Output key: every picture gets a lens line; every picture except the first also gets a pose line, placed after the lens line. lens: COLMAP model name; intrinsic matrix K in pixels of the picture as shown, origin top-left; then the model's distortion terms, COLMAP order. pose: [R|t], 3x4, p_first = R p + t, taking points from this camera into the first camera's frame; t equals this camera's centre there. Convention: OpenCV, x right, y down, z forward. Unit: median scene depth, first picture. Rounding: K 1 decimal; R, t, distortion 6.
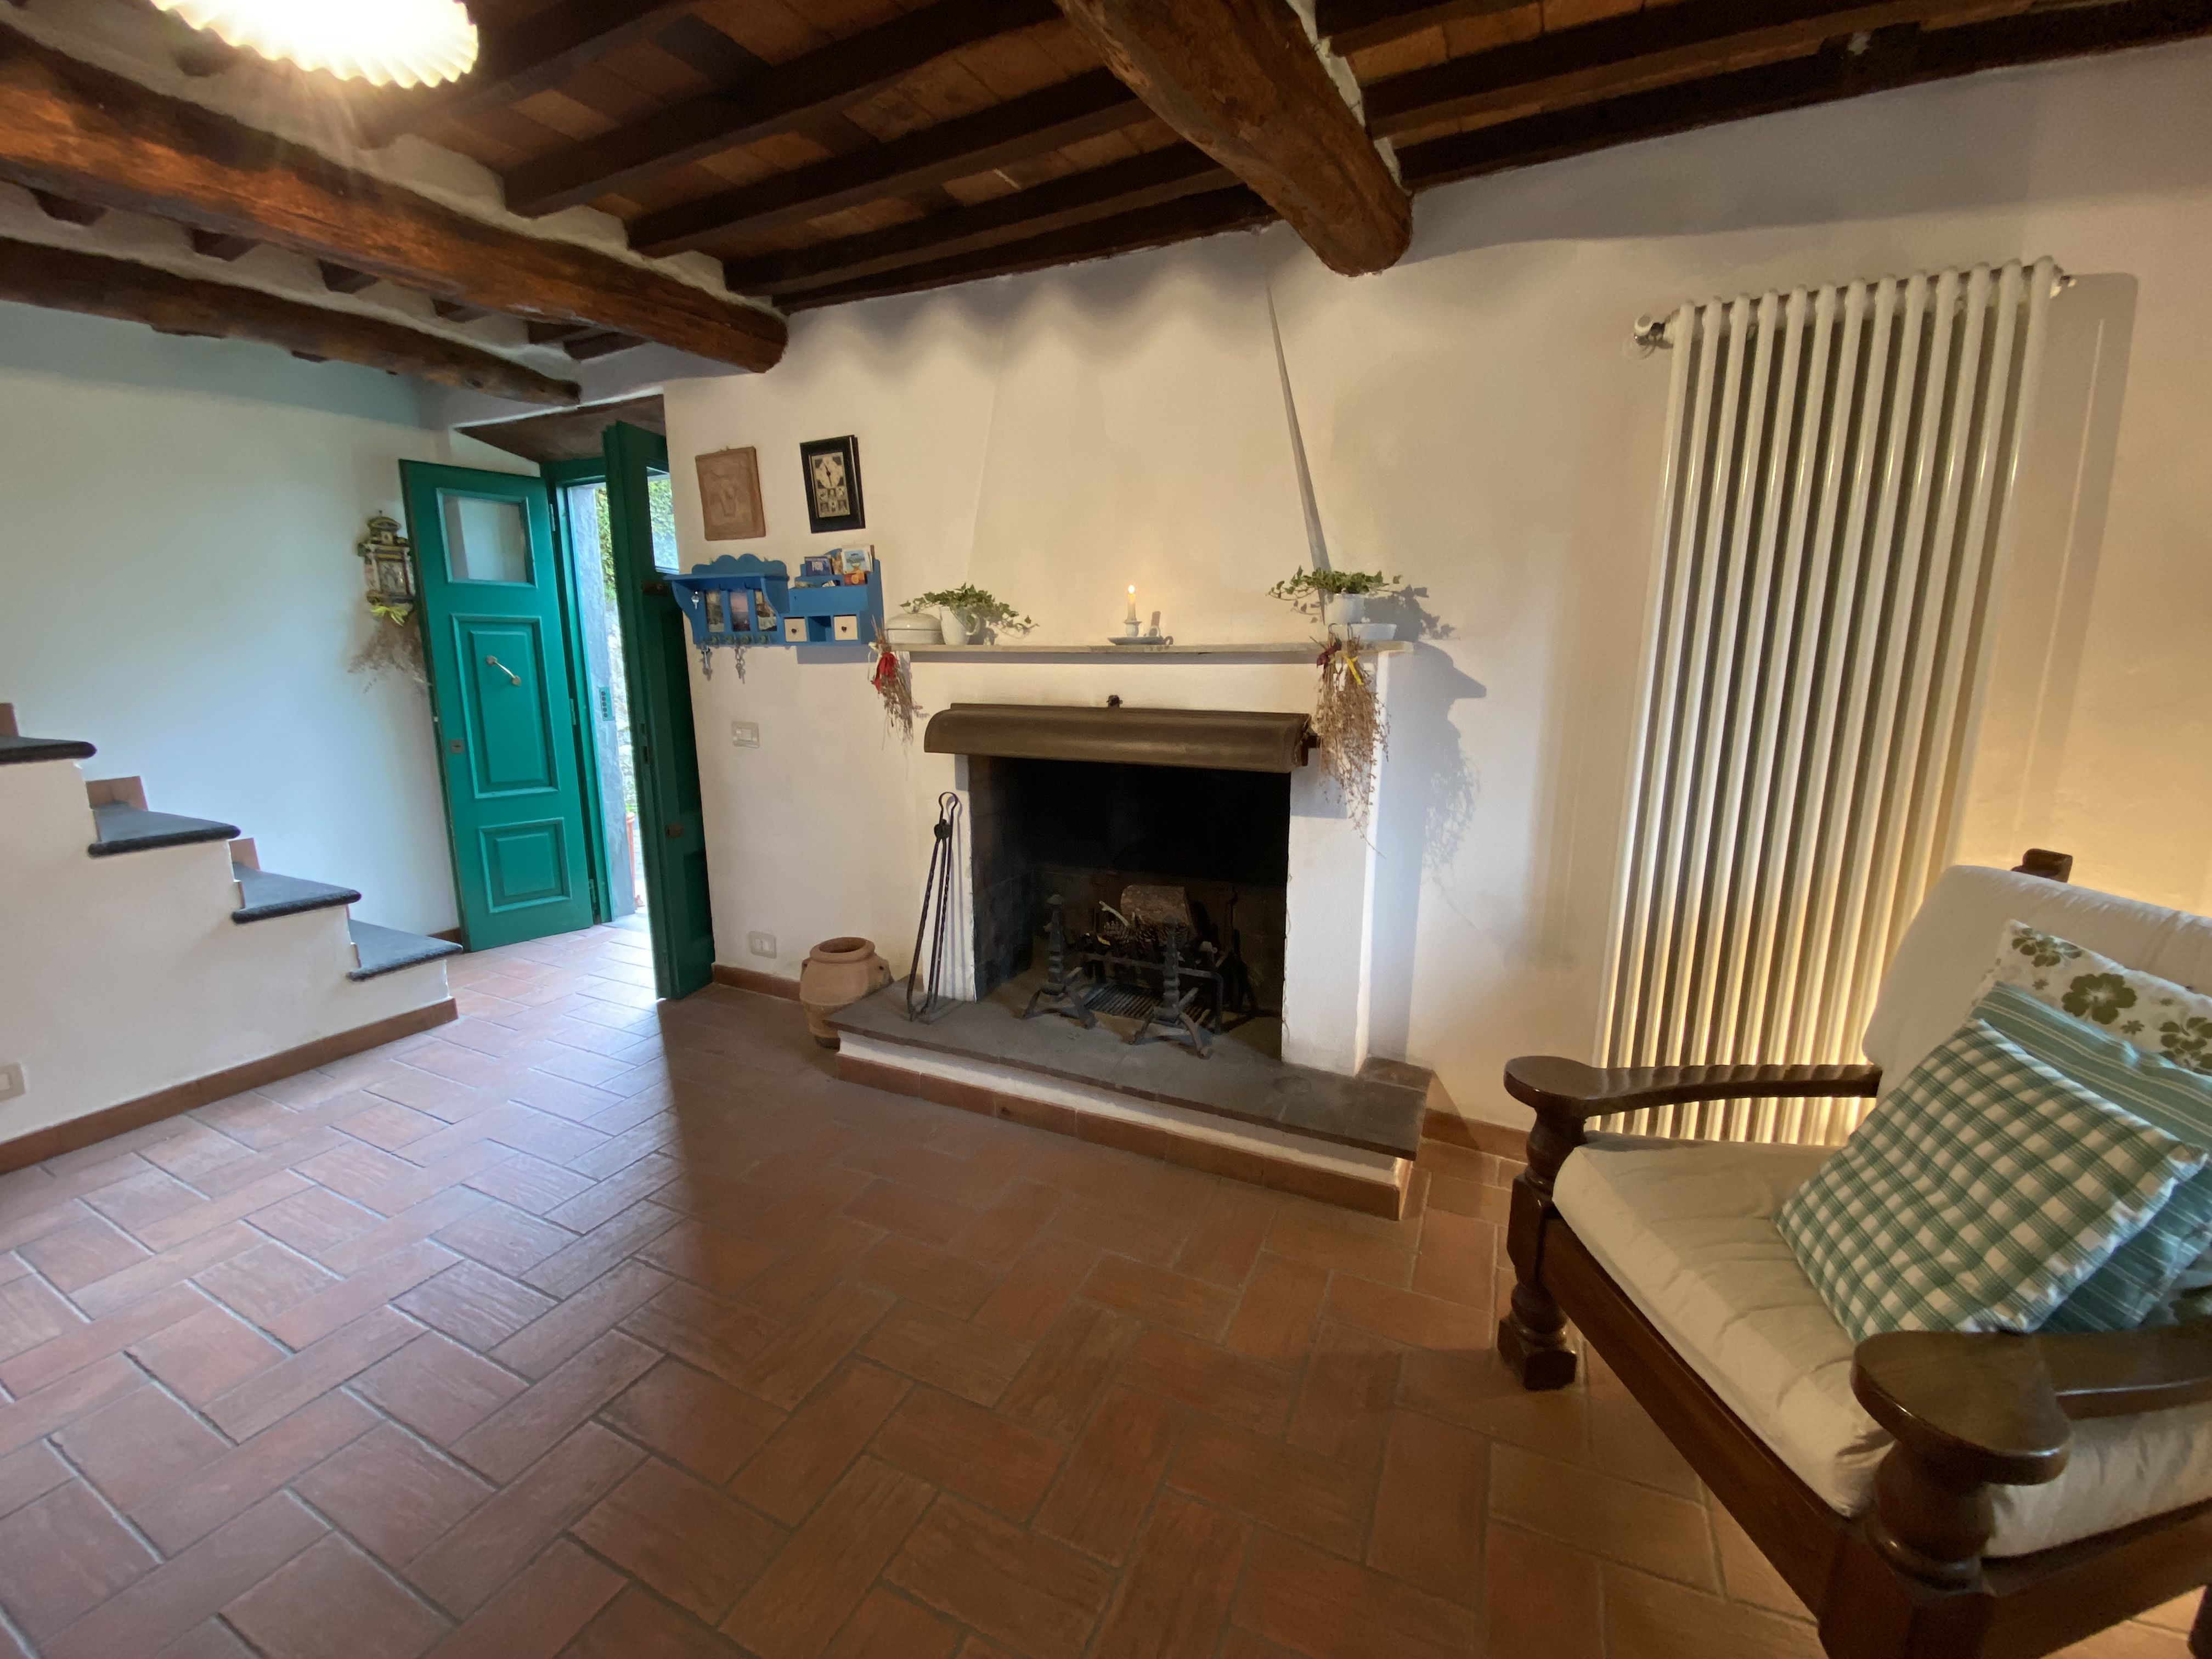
lens RADIAL K [[876.1, 0, 1106.0], [0, 876.1, 829.5], [0, 0, 1]] dist [0.015502, -0.016722]
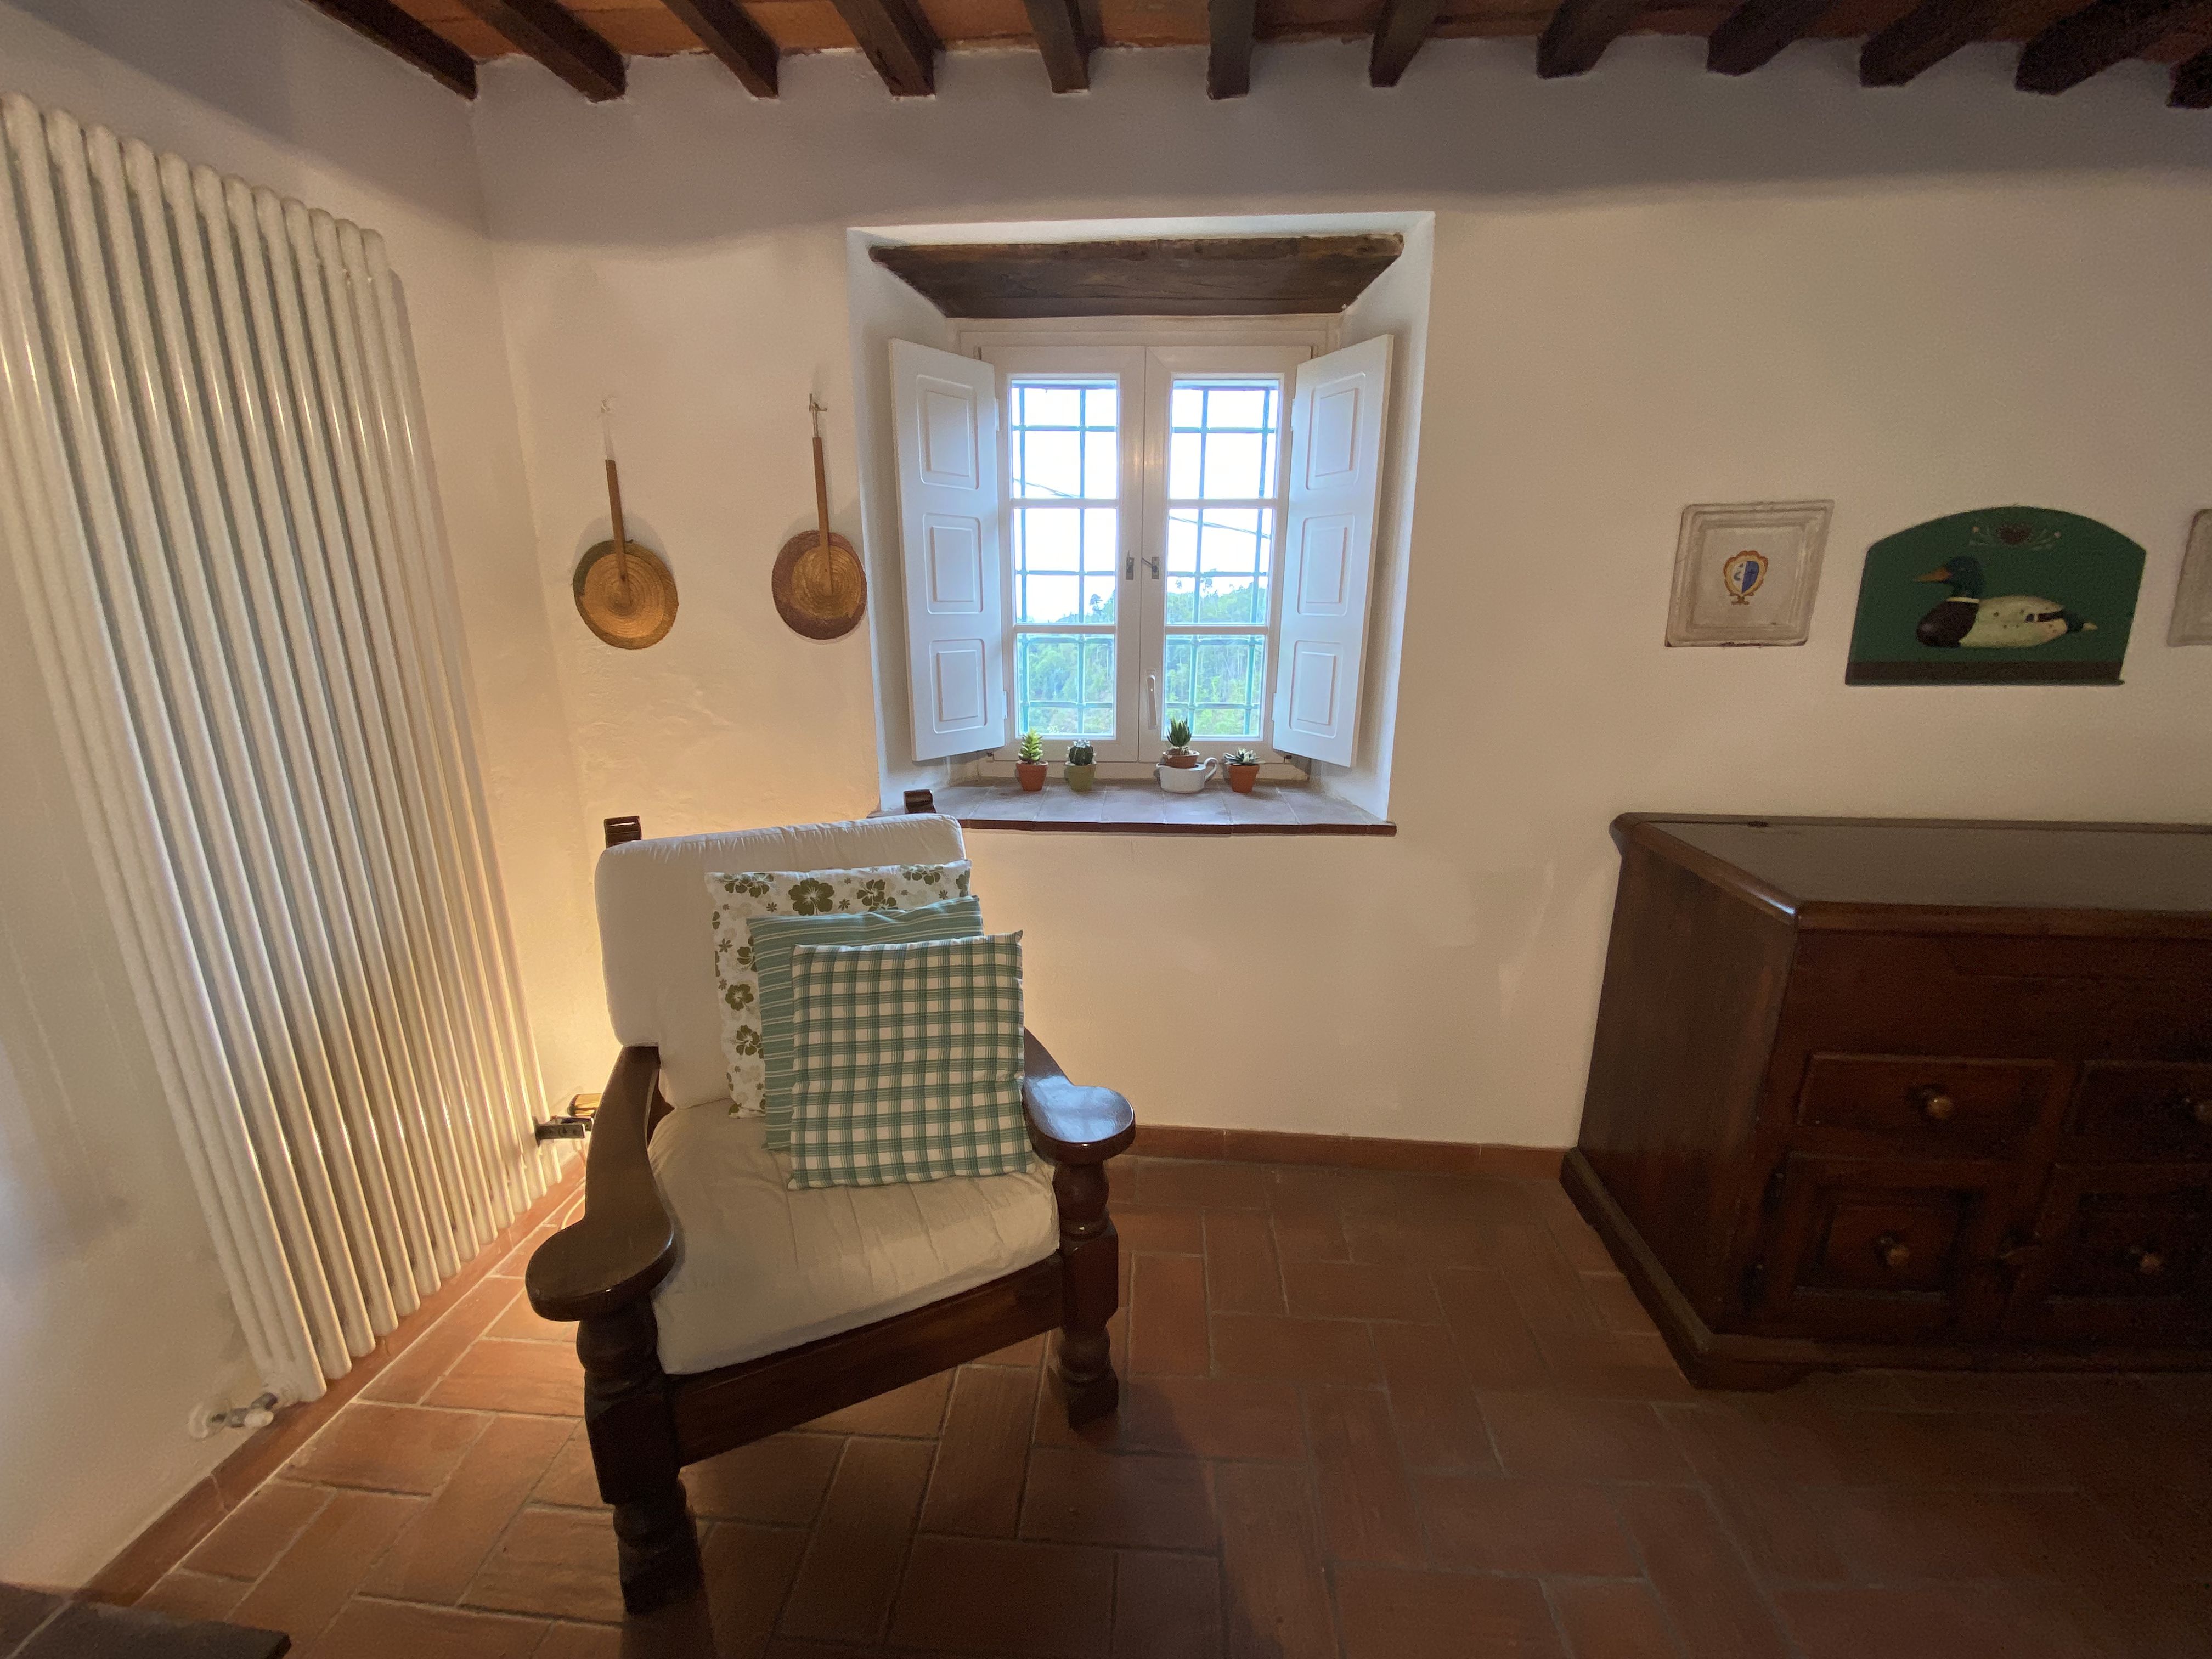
lens RADIAL K [[876.1, 0, 1106.0], [0, 876.1, 829.5], [0, 0, 1]] dist [0.015502, -0.016722]
pose [[-0.362411, -0.244932, 0.899259, -0.330247], [0.176338, 0.929405, 0.324209, -0.306775], [-0.915185, 0.276071, -0.293636, 0.973509]]
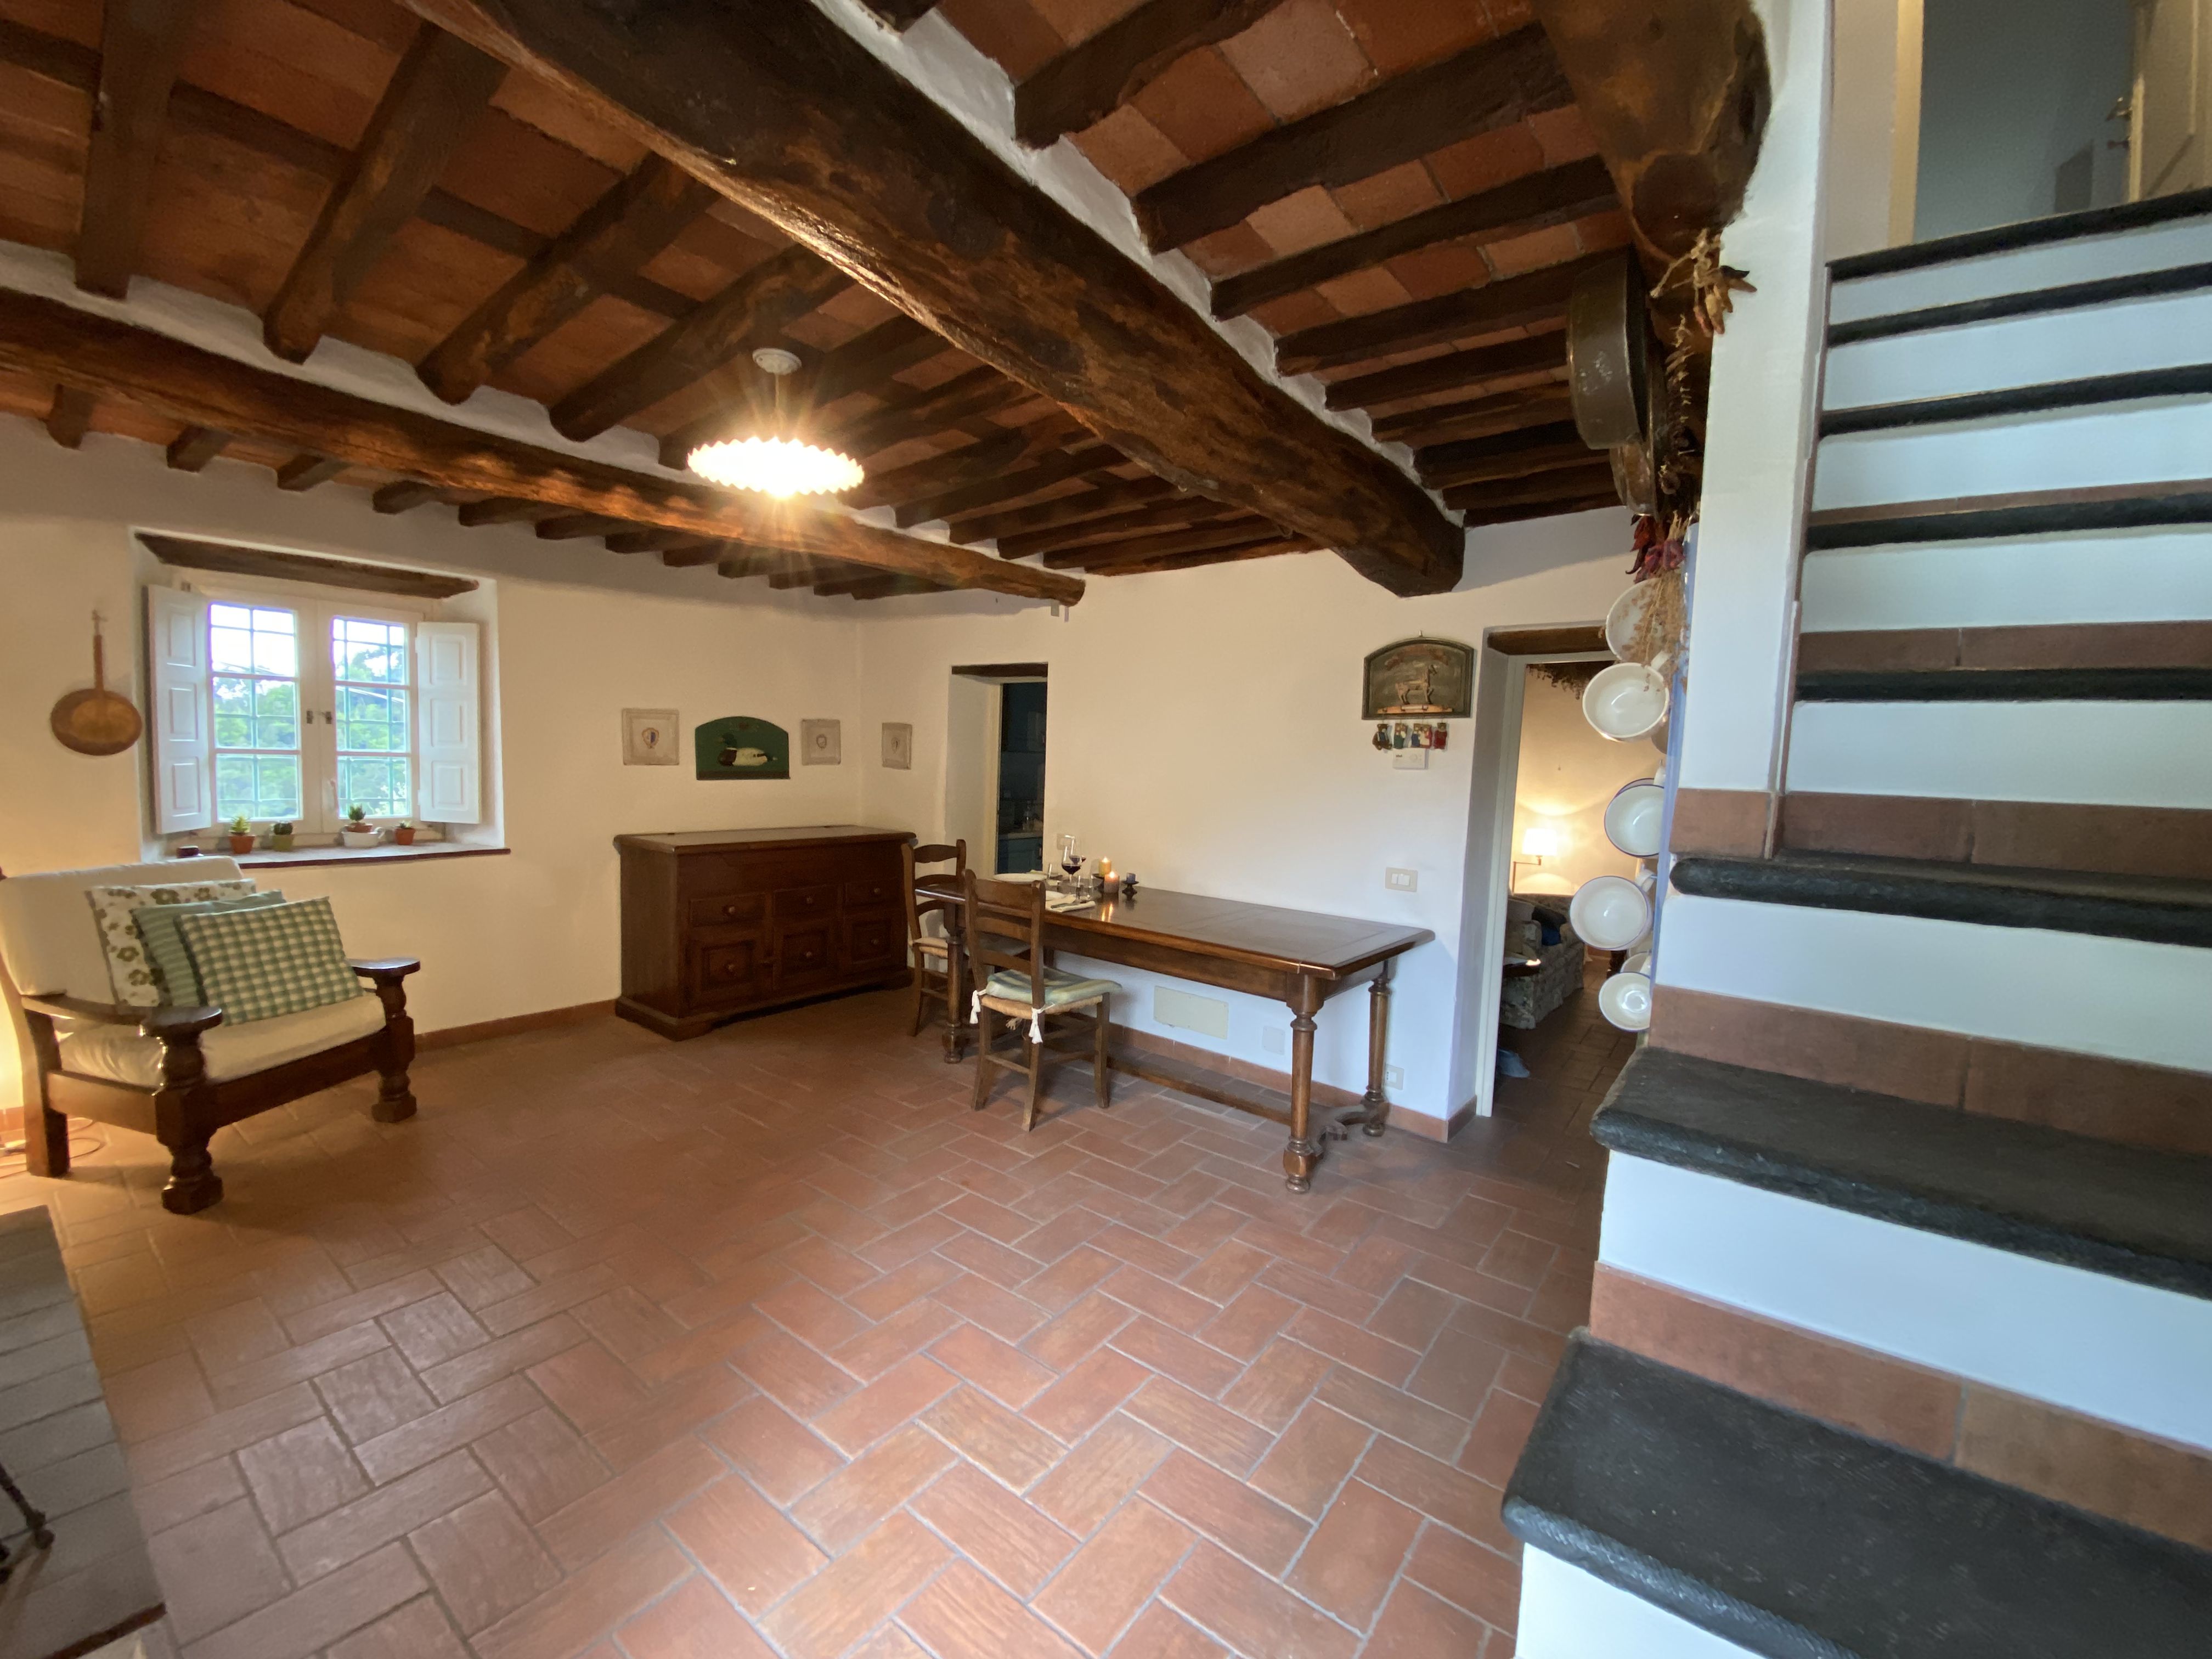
lens RADIAL K [[876.1, 0, 1106.0], [0, 876.1, 829.5], [0, 0, 1]] dist [0.015502, -0.016722]
pose [[-0.981564, -0.060165, 0.181418, -2.078068], [-0.008528, 0.962005, 0.272899, -0.741562], [-0.190944, 0.266321, -0.944782, 2.914319]]
